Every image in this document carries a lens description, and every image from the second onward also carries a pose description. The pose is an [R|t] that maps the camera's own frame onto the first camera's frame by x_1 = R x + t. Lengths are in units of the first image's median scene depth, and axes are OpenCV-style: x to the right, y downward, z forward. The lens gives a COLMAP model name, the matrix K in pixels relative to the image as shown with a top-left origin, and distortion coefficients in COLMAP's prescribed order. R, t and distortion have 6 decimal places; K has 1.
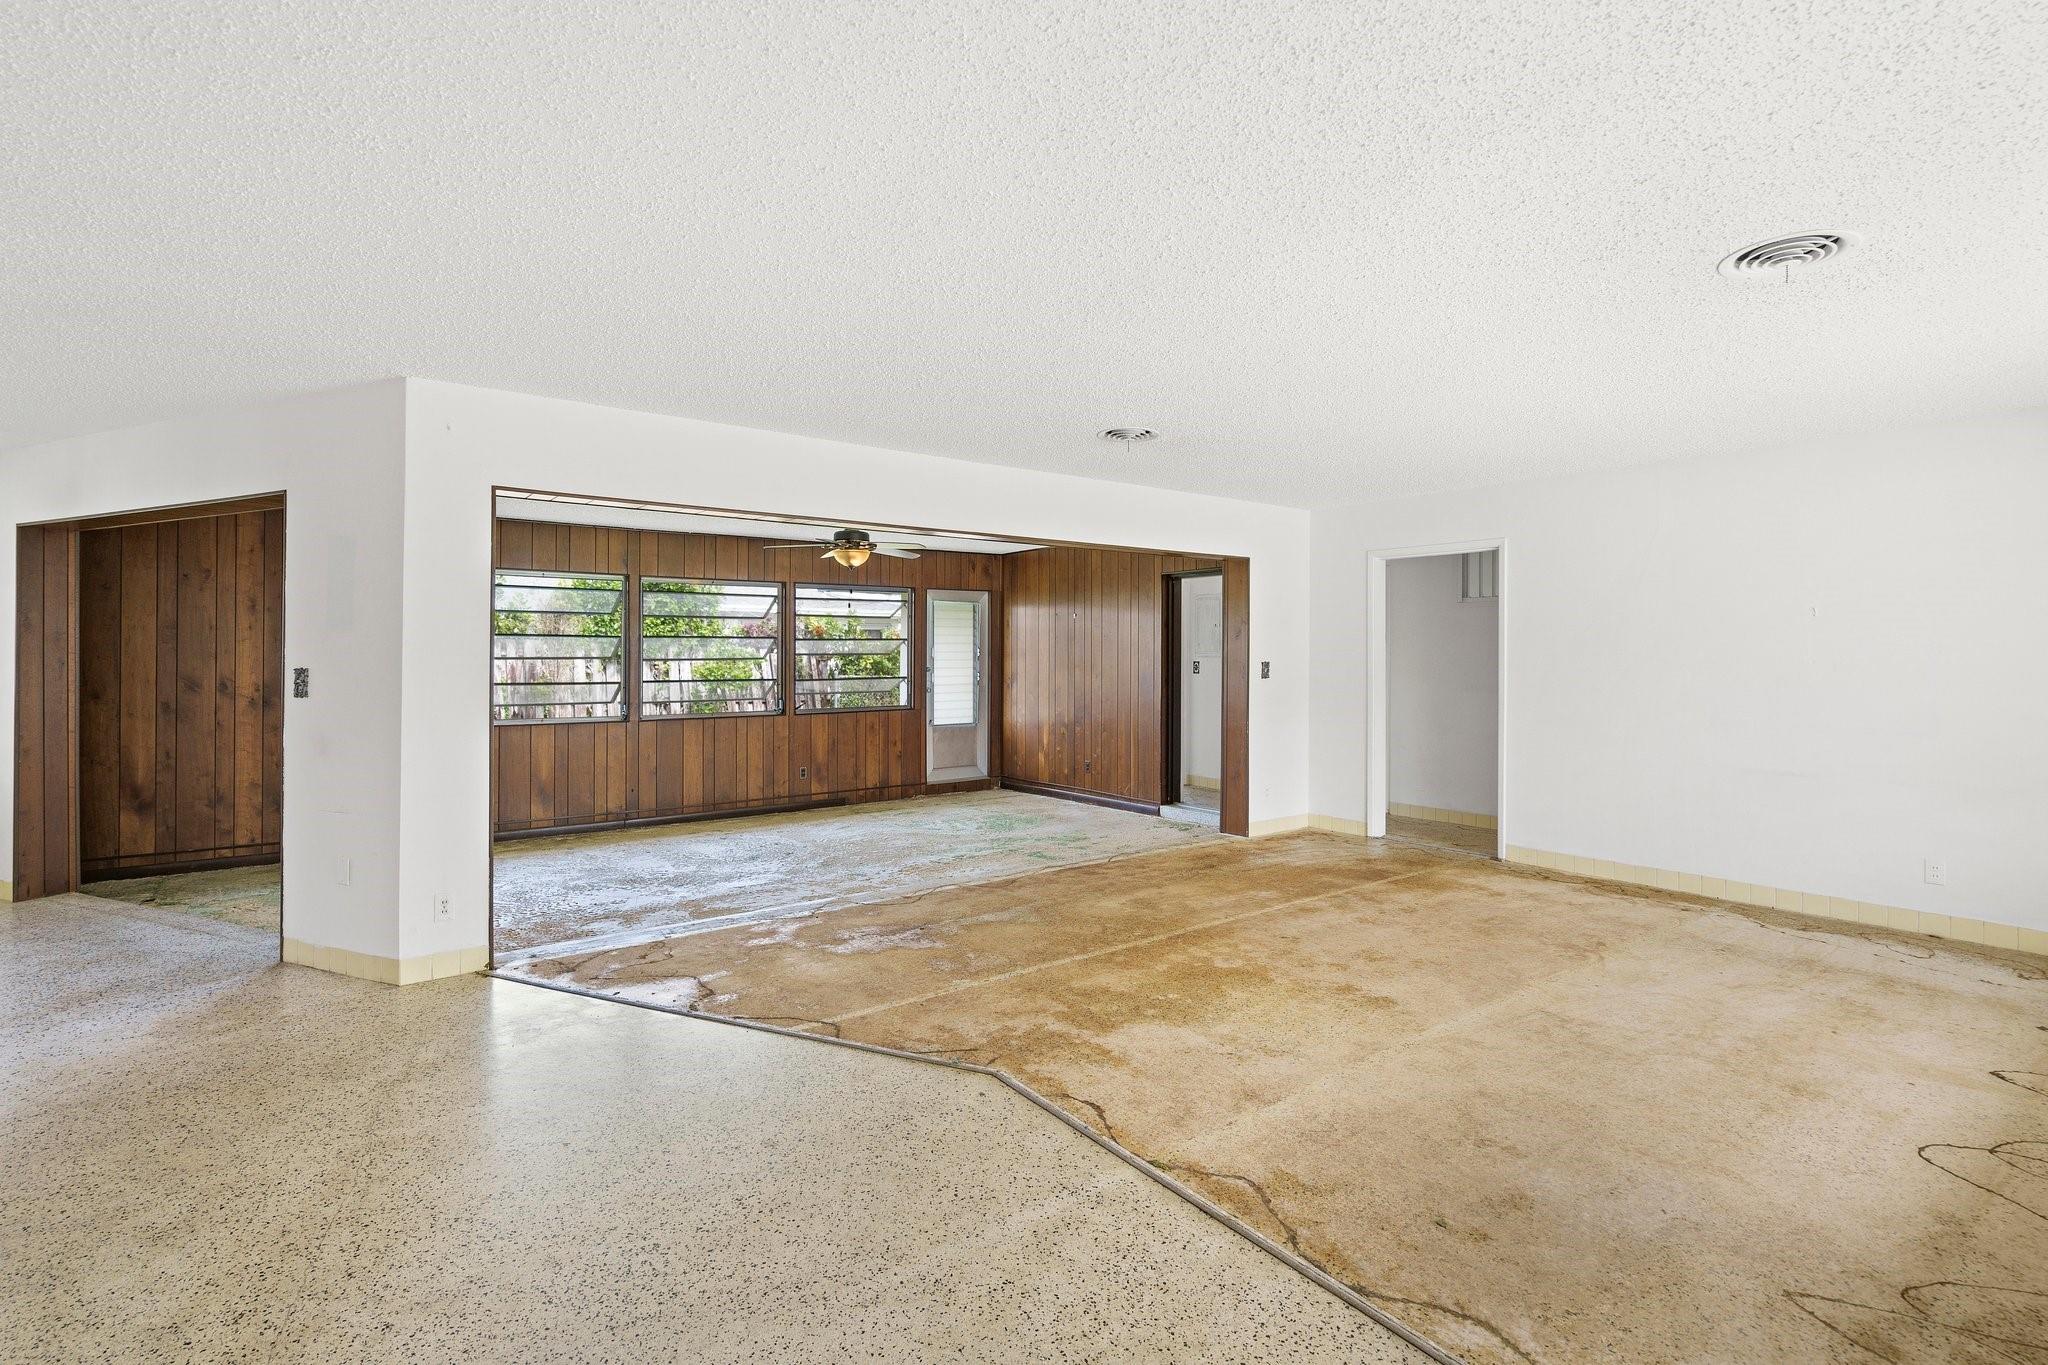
lens RADIAL K [[935.6, 0, 1020.6], [0, 935.6, 670.2], [0, 0, 1]] dist [0.000793, 0.000233]
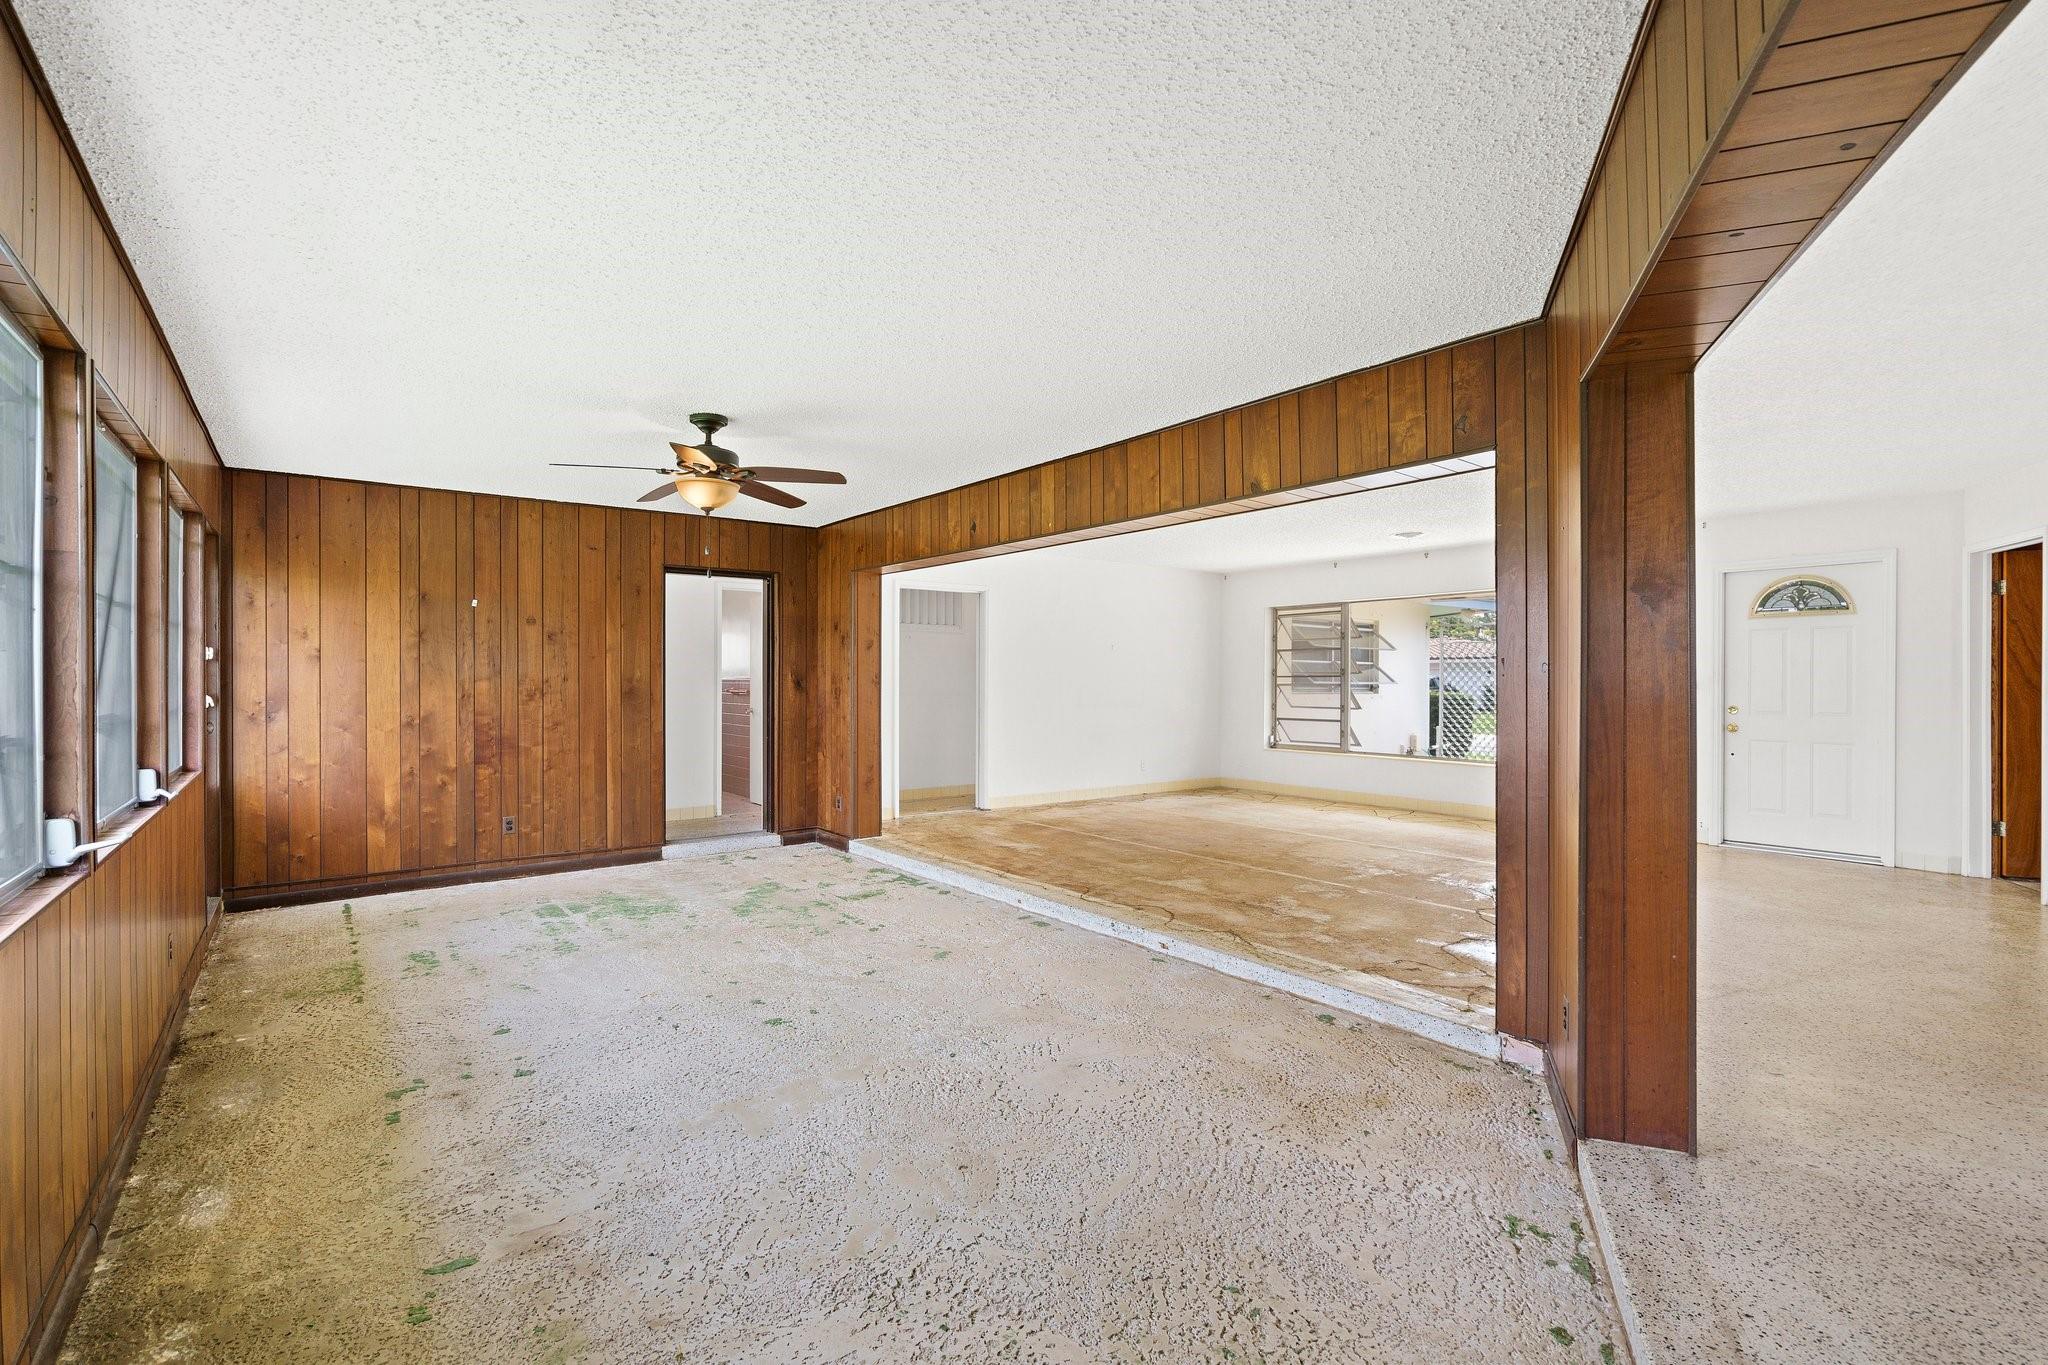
lens RADIAL K [[935.6, 0, 1020.4], [0, 935.6, 679.9], [0, 0, 1]] dist [0.000793, 0.000233]
pose [[-0.012020, 0.000412, 0.999928, -1.362137], [0.010485, 0.999945, -0.000286, 0.006503], [-0.999873, 0.010481, -0.012024, 1.416839]]
